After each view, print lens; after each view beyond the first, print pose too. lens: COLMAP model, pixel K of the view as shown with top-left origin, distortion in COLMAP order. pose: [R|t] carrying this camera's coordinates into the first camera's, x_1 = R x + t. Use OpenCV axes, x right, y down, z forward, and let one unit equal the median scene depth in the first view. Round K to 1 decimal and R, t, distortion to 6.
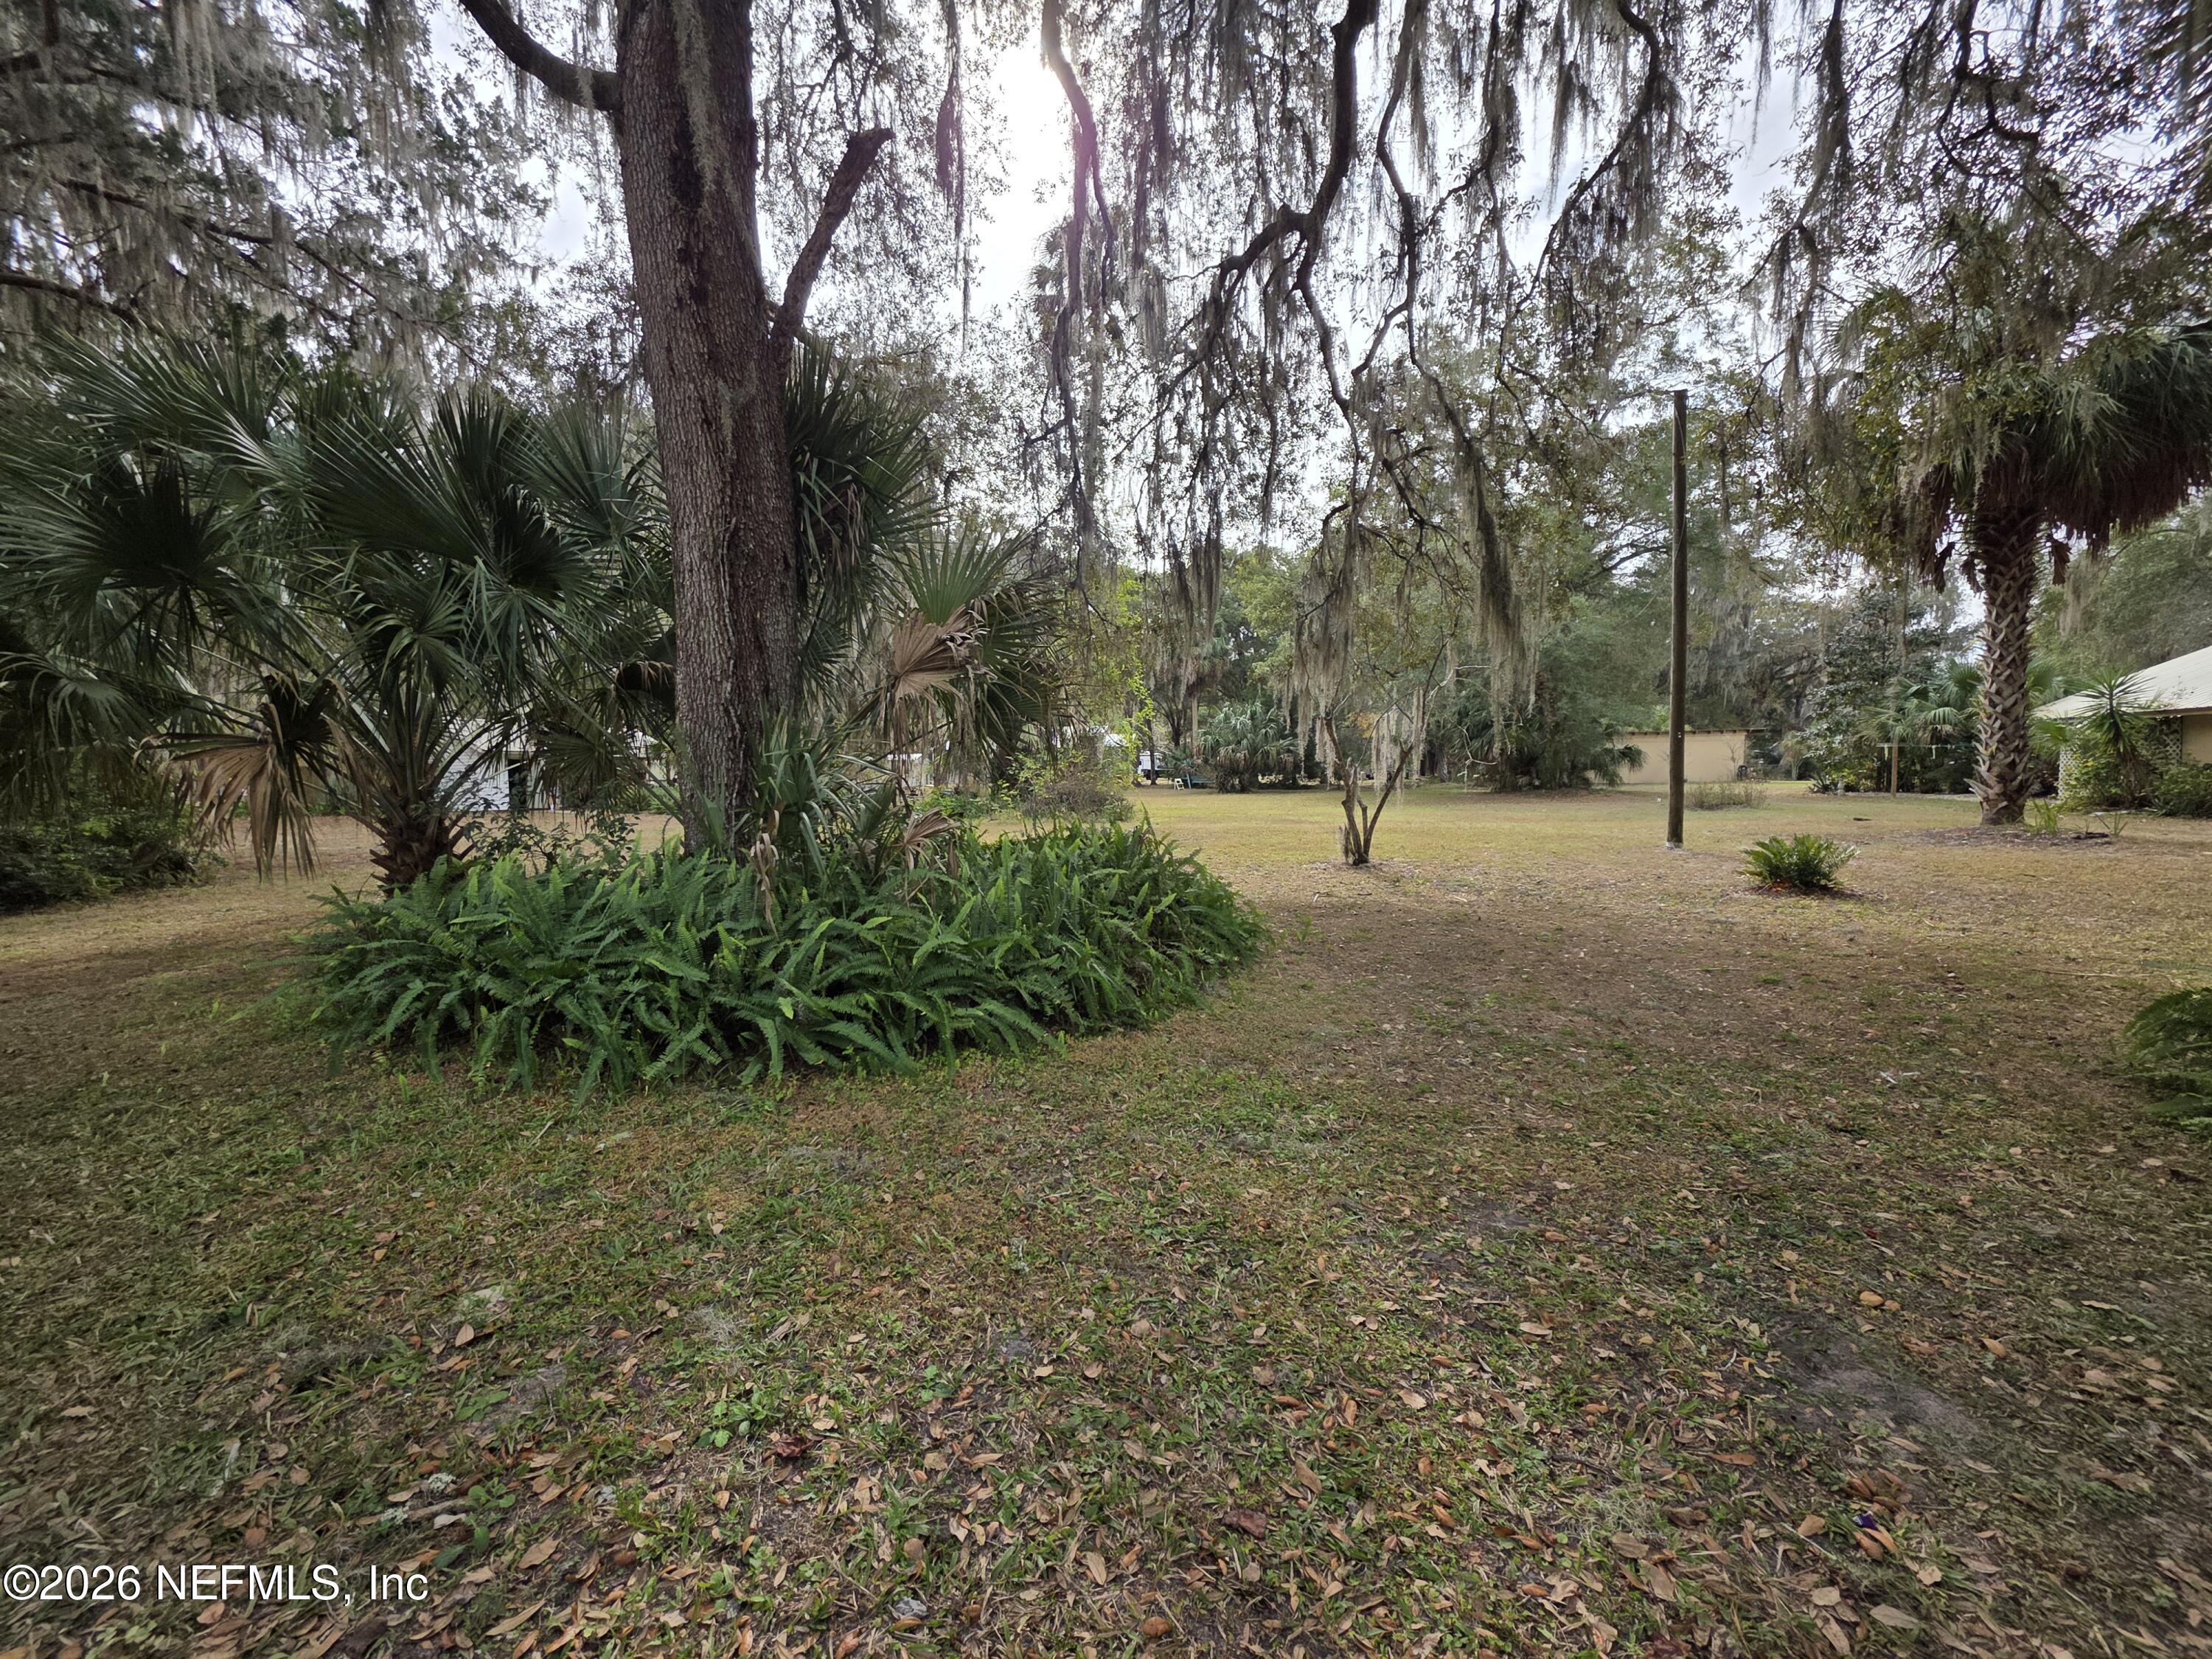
lens RADIAL K [[890.9, 0, 1099.2], [0, 890.9, 827.7], [0, 0, 1]] dist [0.001835, 0.000636]
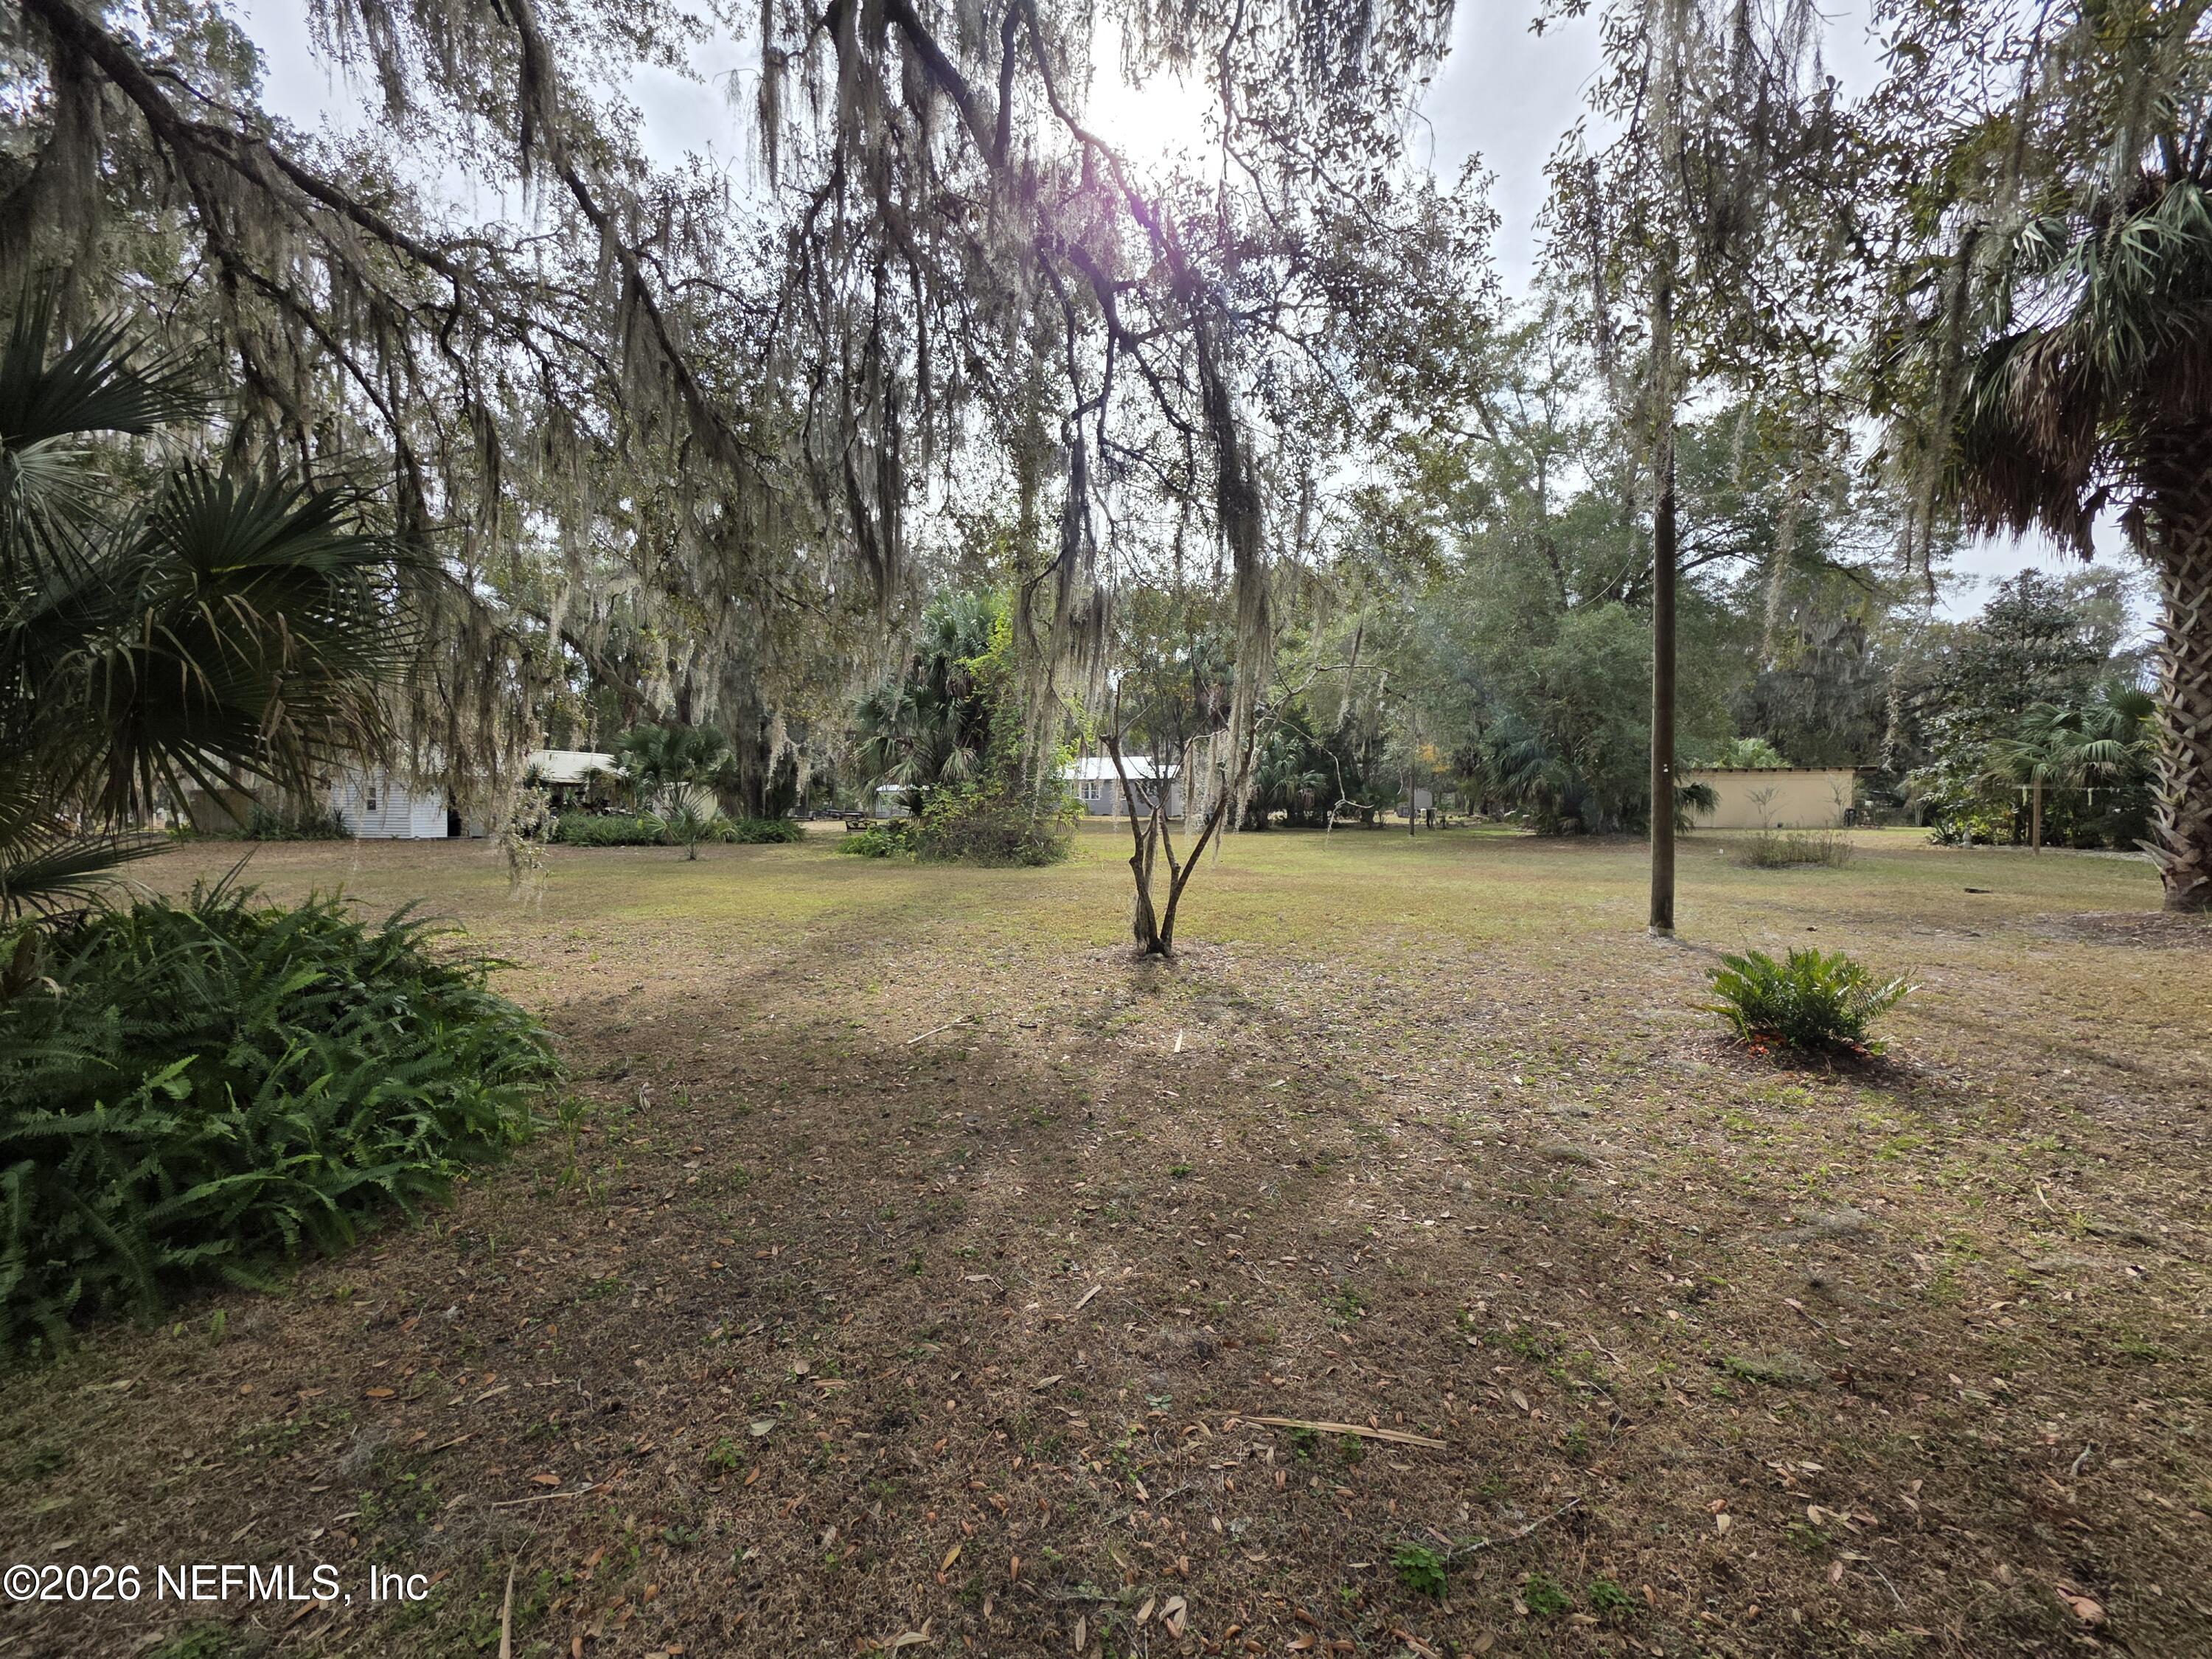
lens RADIAL K [[890.9, 0, 1112.1], [0, 890.9, 823.6], [0, 0, 1]] dist [0.001835, 0.000636]
pose [[0.996340, 0.016865, -0.083793, 0.141094], [-0.020149, 0.999056, -0.038495, -0.013263], [0.083064, 0.040042, 0.995739, 0.144691]]
